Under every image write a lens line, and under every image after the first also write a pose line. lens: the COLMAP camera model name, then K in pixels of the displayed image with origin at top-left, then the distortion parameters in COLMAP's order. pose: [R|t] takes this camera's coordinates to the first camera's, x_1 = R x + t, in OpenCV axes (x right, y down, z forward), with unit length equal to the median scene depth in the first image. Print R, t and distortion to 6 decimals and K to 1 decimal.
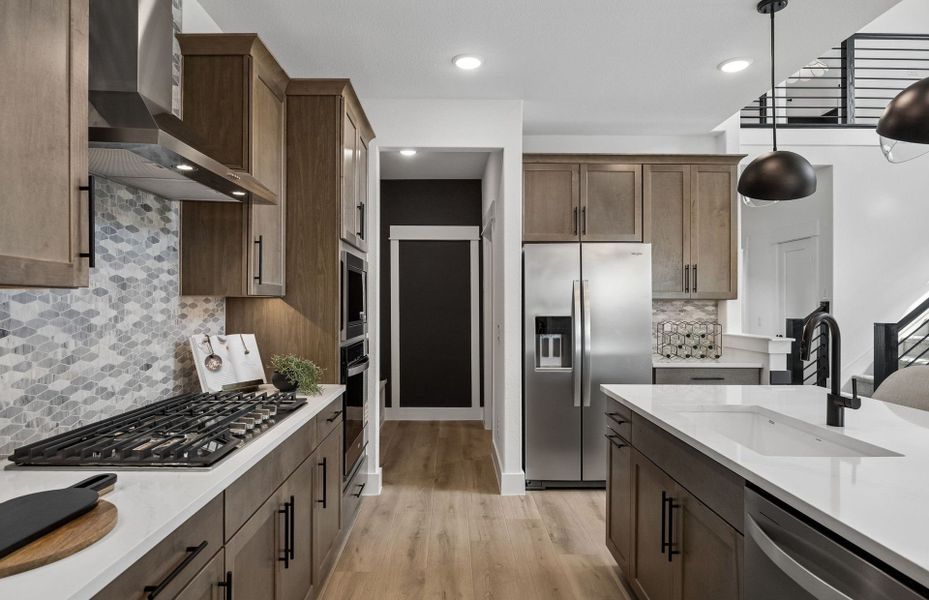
lens RADIAL K [[518.9, 0, 450.2], [0, 518.9, 302.7], [0, 0, 1]] dist [-0.004784, -0.000054]
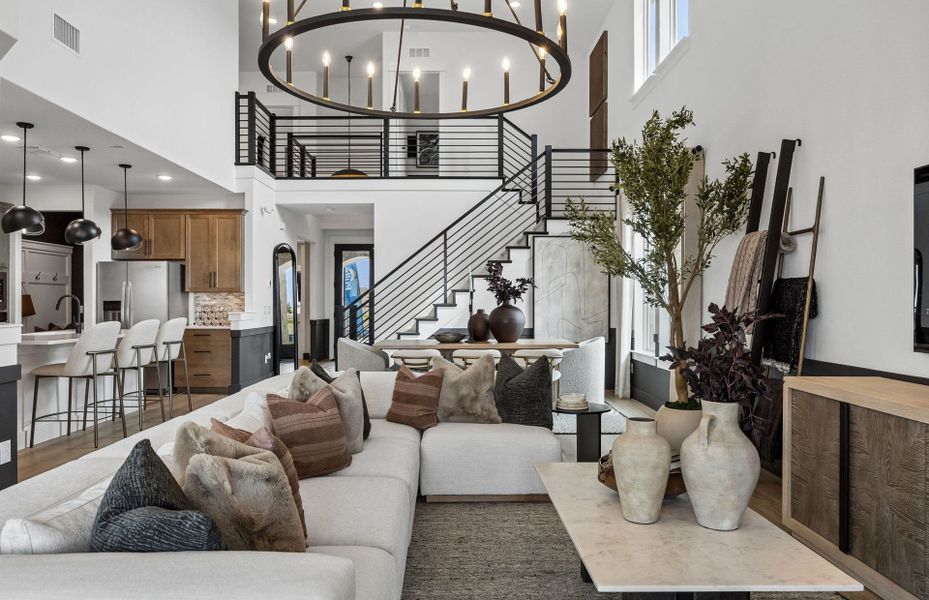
lens RADIAL K [[660.6, 0, 460.7], [0, 660.6, 301.5], [0, 0, 1]] dist [0.000341, -0.003525]
pose [[0.999945, -0.001412, 0.010421, 2.417959], [0.001390, 0.999997, 0.002128, 0.043973], [-0.010424, -0.002114, 0.999943, -2.342391]]
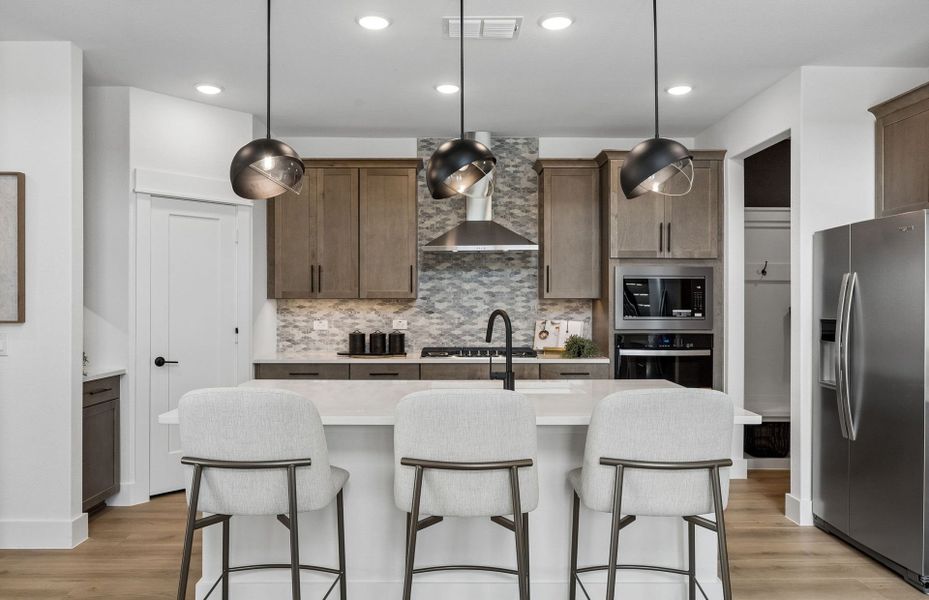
lens RADIAL K [[660.6, 0, 462.8], [0, 660.6, 299.4], [0, 0, 1]] dist [0.000341, -0.003525]
pose [[0.019715, -0.008100, -0.999773, 2.065562], [0.001847, 0.999966, -0.008066, 0.007492], [0.999804, -0.001688, 0.019729, 0.707662]]
